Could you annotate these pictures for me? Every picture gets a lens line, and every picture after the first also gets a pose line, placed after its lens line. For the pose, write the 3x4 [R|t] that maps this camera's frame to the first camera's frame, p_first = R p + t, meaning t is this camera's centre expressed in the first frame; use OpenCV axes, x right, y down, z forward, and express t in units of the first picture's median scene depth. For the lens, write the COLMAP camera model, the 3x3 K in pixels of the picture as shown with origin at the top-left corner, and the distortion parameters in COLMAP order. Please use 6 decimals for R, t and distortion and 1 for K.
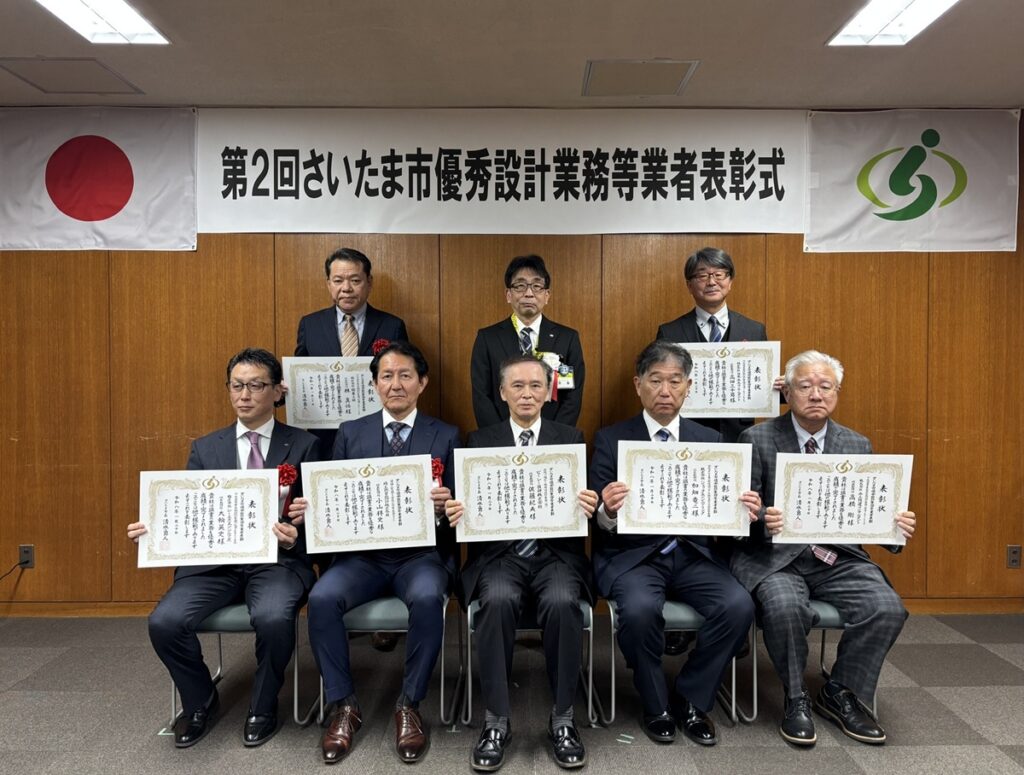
lens RADIAL K [[780.2, 0, 516.3], [0, 780.2, 396.3], [0, 0, 1]] dist [0.024777, -0.027510]
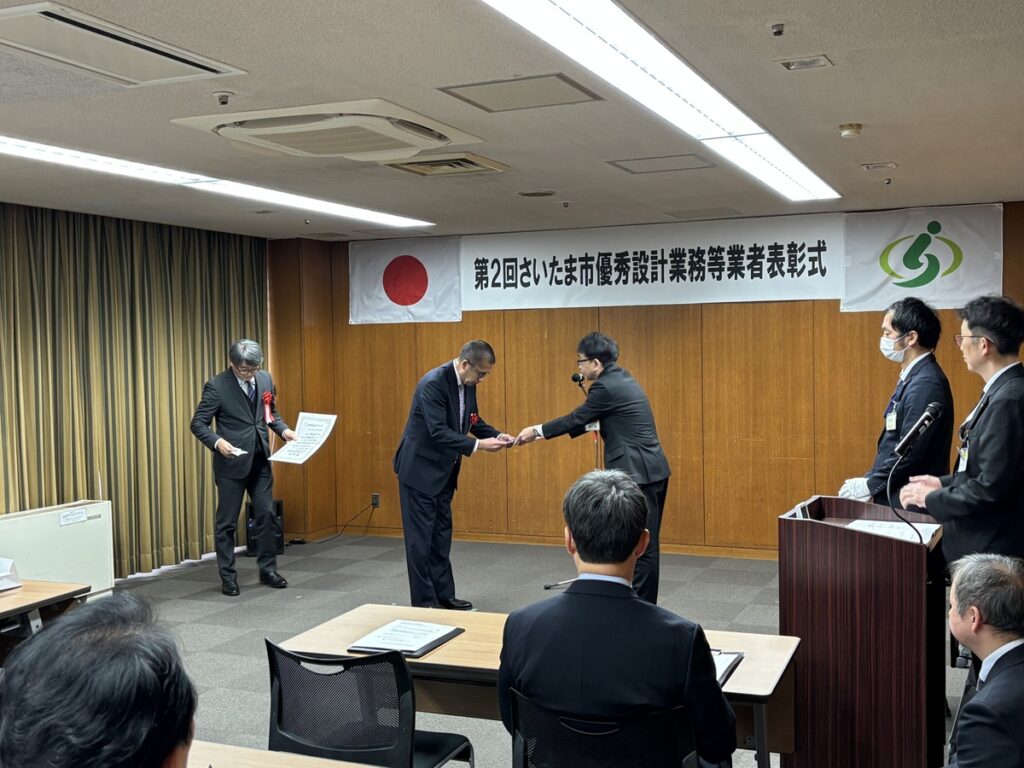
lens RADIAL K [[1141.9, 0, 516.4], [0, 1141.9, 381.8], [0, 0, 1]] dist [0.086467, 0.000000]
pose [[0.913251, -0.000356, -0.407397, 0.686037], [0.006748, 0.999876, 0.014252, -0.090584], [0.407341, -0.015765, 0.913140, -1.169922]]
